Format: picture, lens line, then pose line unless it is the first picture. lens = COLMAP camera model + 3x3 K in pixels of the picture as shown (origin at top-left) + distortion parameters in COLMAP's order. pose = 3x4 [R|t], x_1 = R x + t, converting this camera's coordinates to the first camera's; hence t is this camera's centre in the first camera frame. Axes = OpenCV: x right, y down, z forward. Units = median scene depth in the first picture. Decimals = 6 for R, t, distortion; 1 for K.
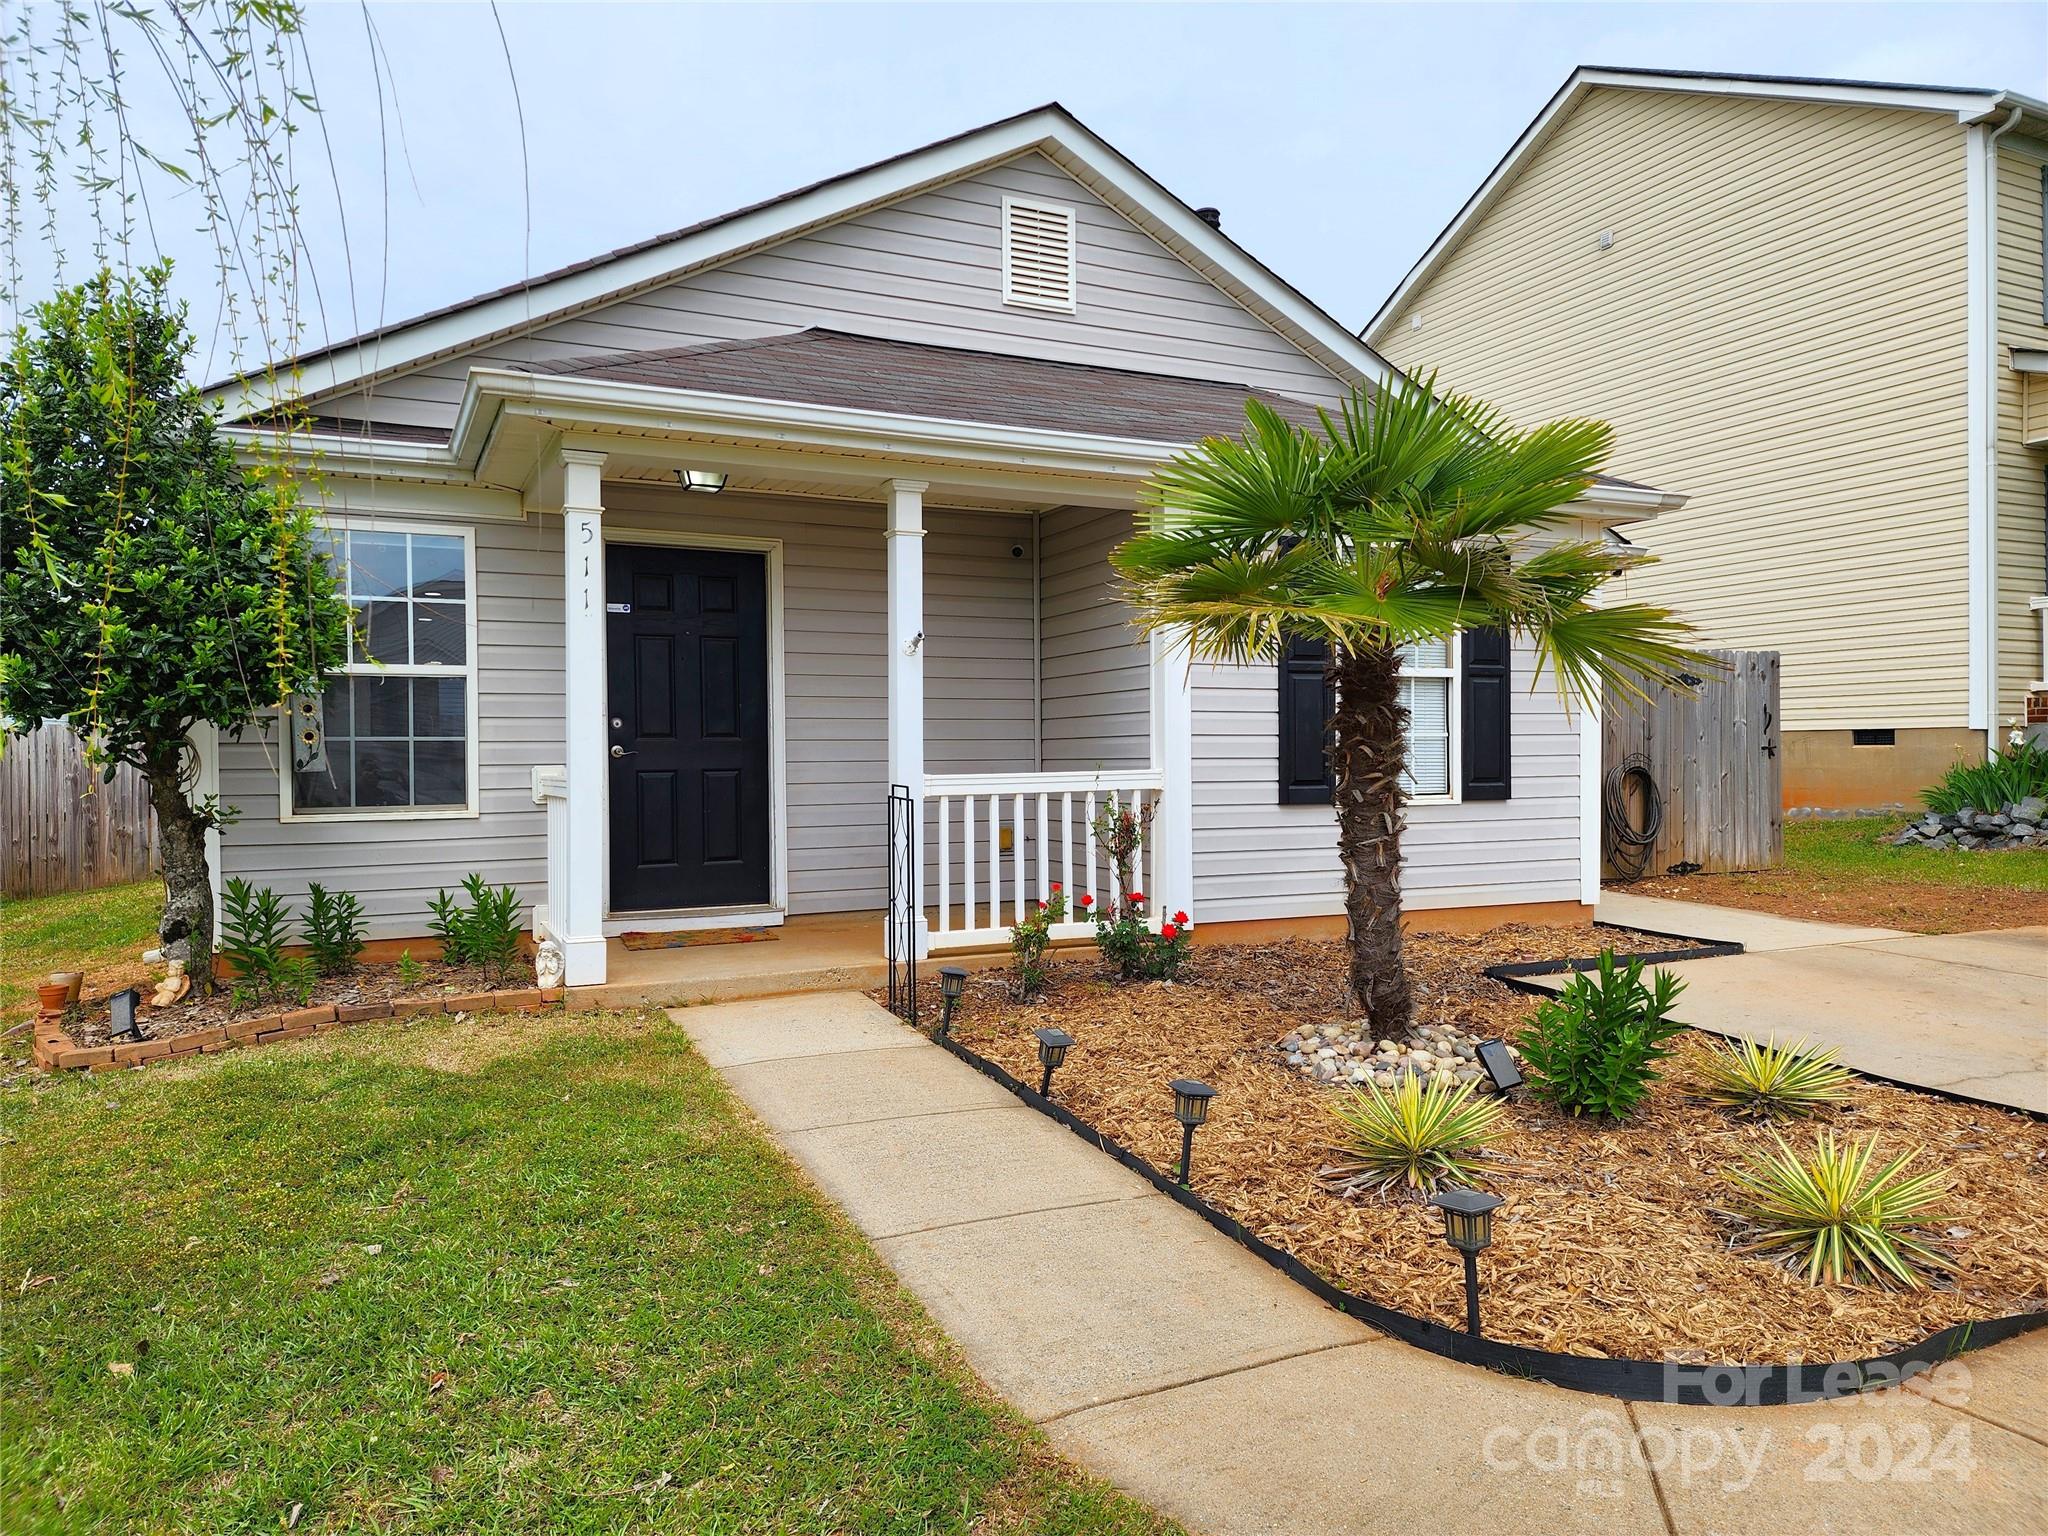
lens RADIAL K [[1357.4, 0, 1022.3], [0, 1357.4, 739.0], [0, 0, 1]] dist [0.076305, -0.070629]
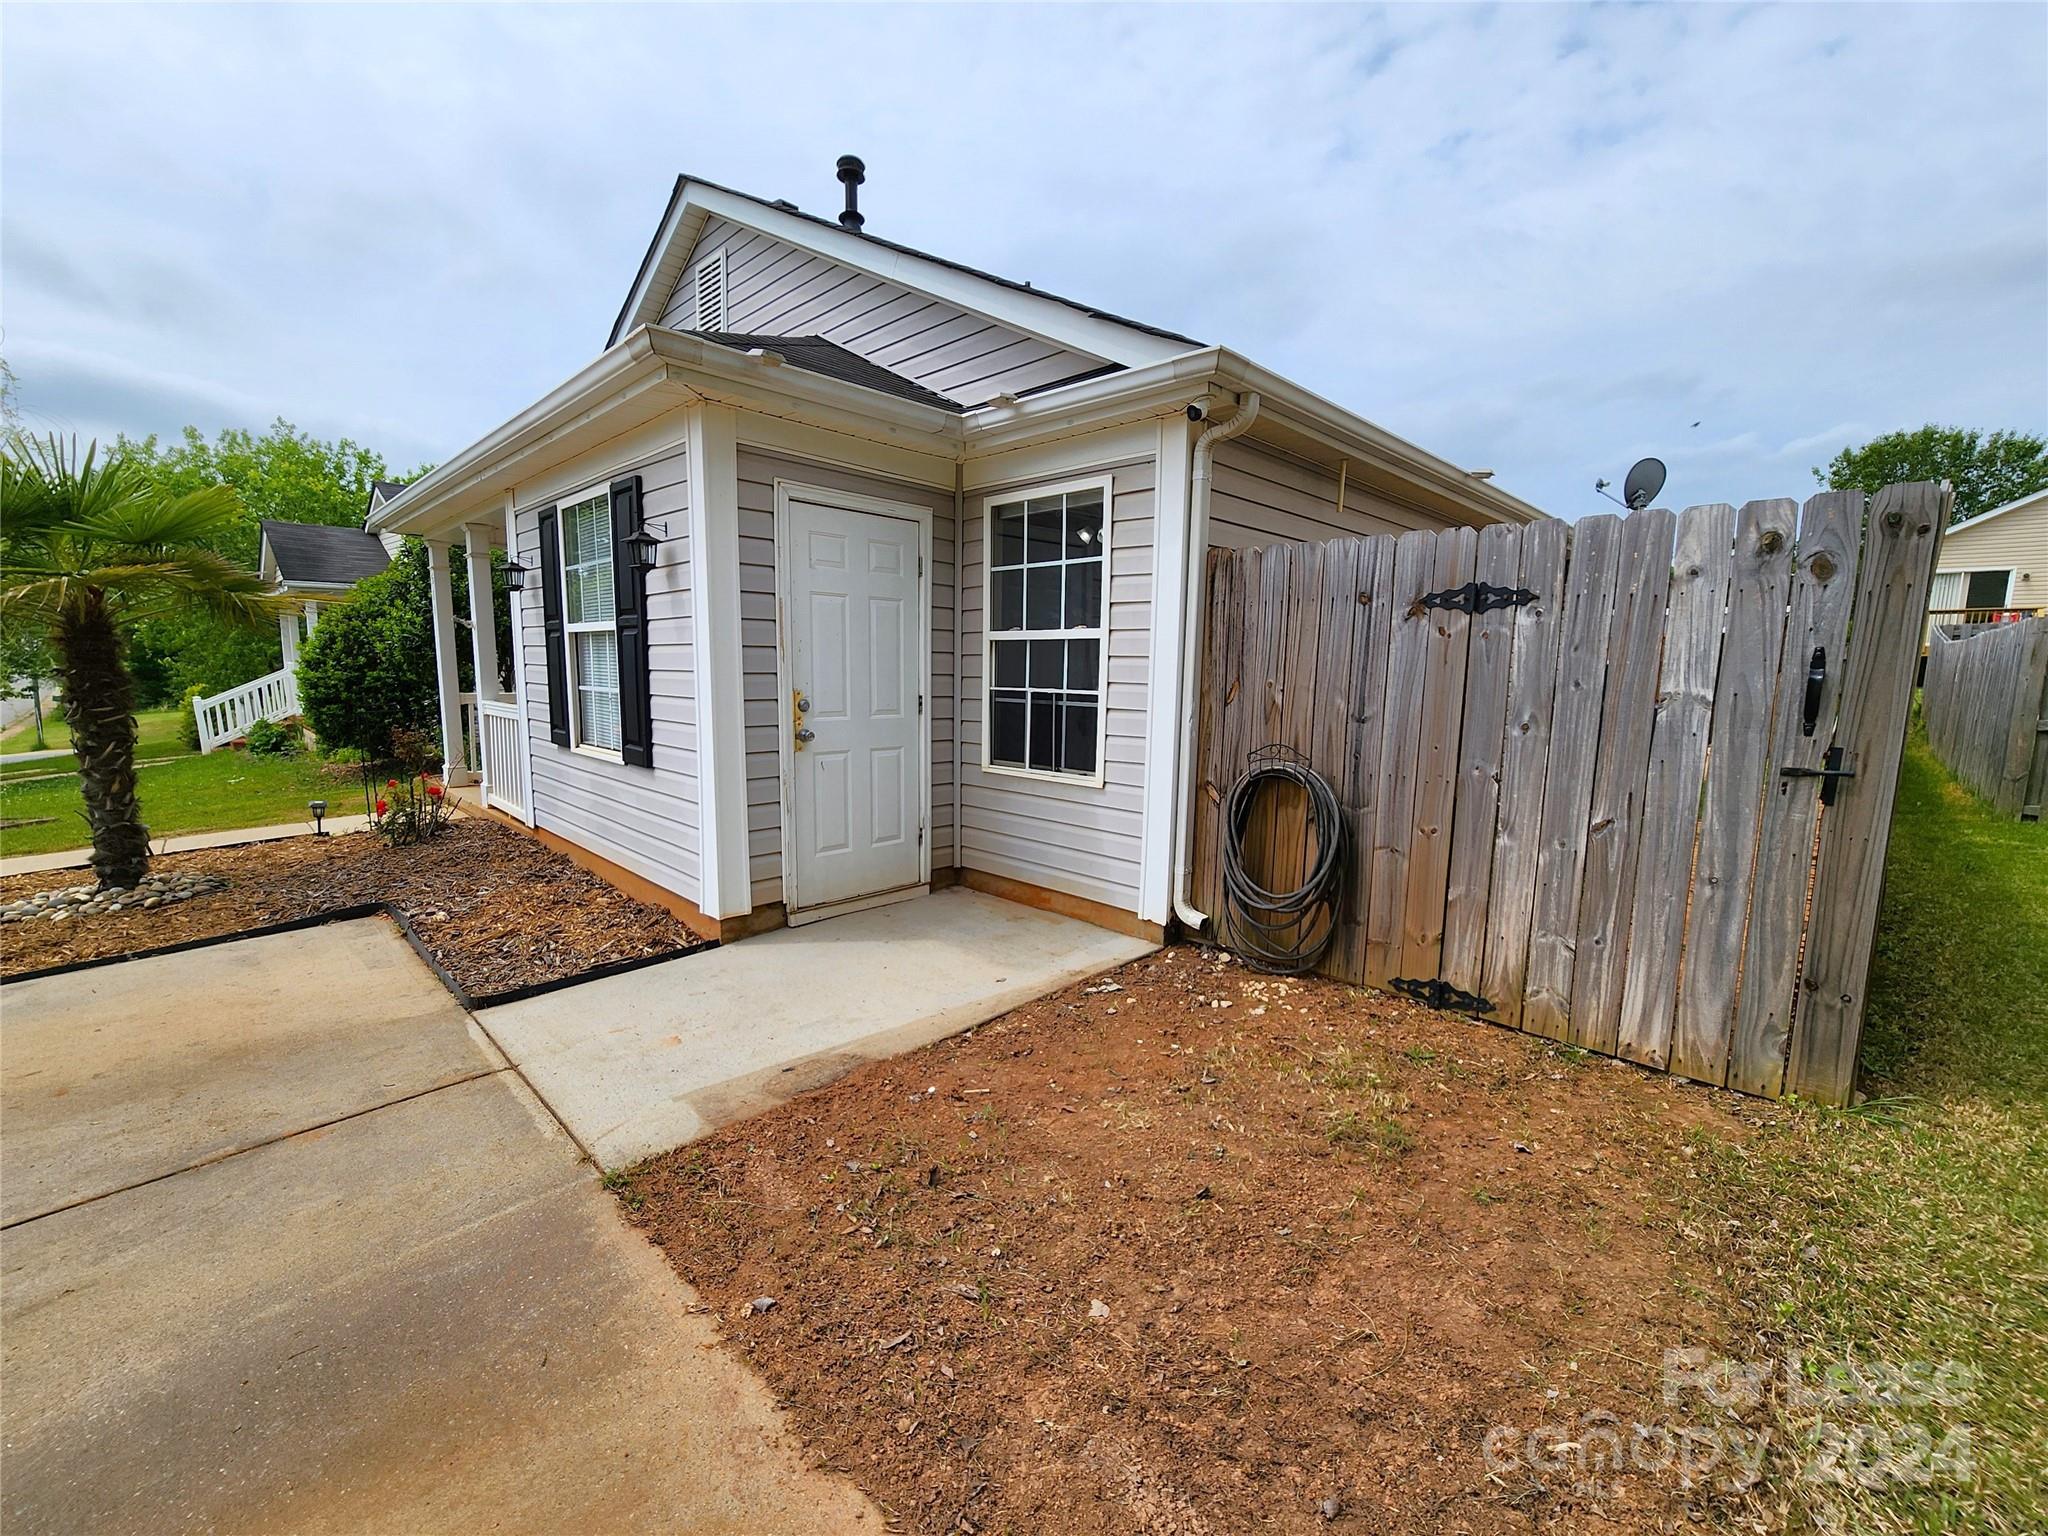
lens RADIAL K [[837.8, 0, 1028.0], [0, 837.8, 775.5], [0, 0, 1]] dist [-0.000200, -0.000248]
pose [[0.339235, 0.134113, -0.931092, 0.915756], [-0.013820, 0.990389, 0.137619, -0.027186], [0.940600, -0.033817, 0.337828, 1.009149]]
